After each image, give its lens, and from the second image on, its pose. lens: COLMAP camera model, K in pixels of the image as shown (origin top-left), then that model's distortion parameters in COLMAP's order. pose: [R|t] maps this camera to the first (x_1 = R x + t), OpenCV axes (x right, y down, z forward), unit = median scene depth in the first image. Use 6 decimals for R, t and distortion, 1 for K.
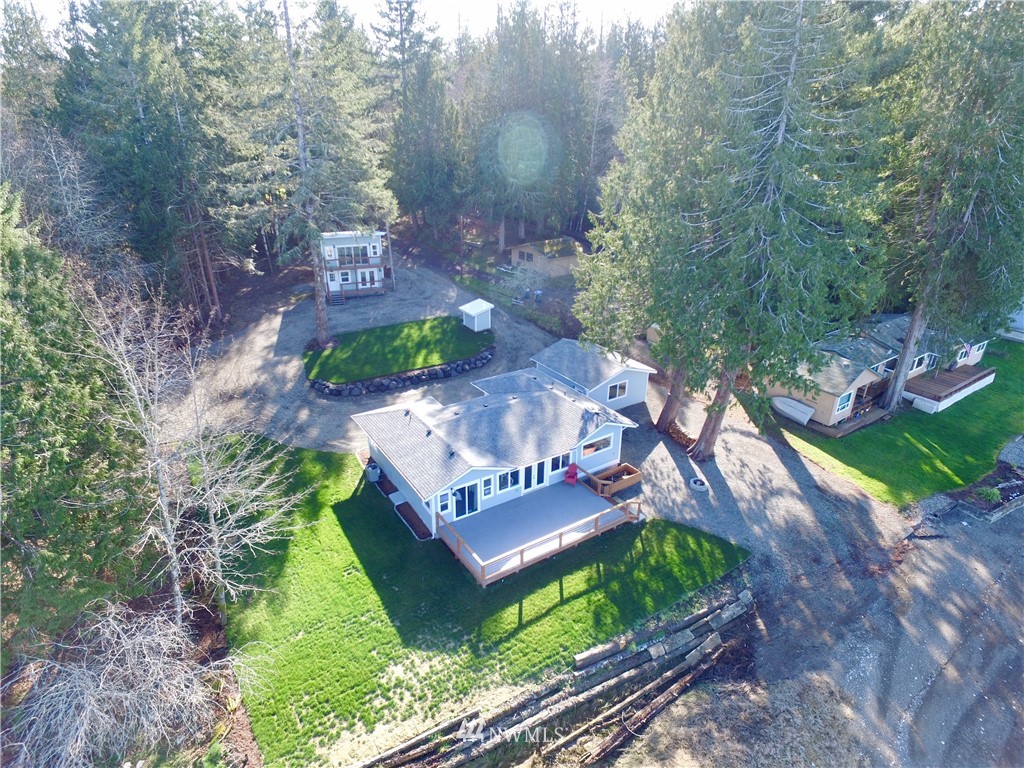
lens RADIAL K [[590.2, 0, 511.1], [0, 590.2, 379.7], [0, 0, 1]] dist [0.001078, 0.000192]
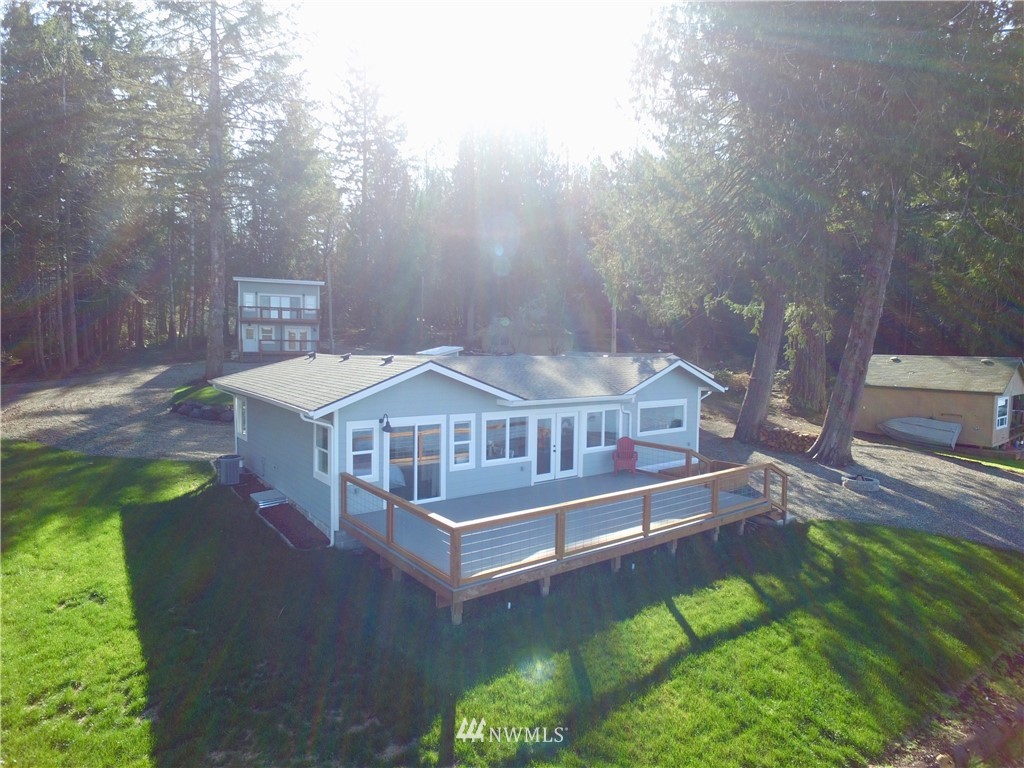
lens RADIAL K [[590.2, 0, 511.1], [0, 590.2, 379.7], [0, 0, 1]] dist [0.001078, 0.000192]
pose [[0.997742, 0.003177, 0.067088, -0.032045], [0.020813, 0.935083, -0.353816, 0.291520], [-0.063857, 0.354414, 0.932906, 0.534340]]
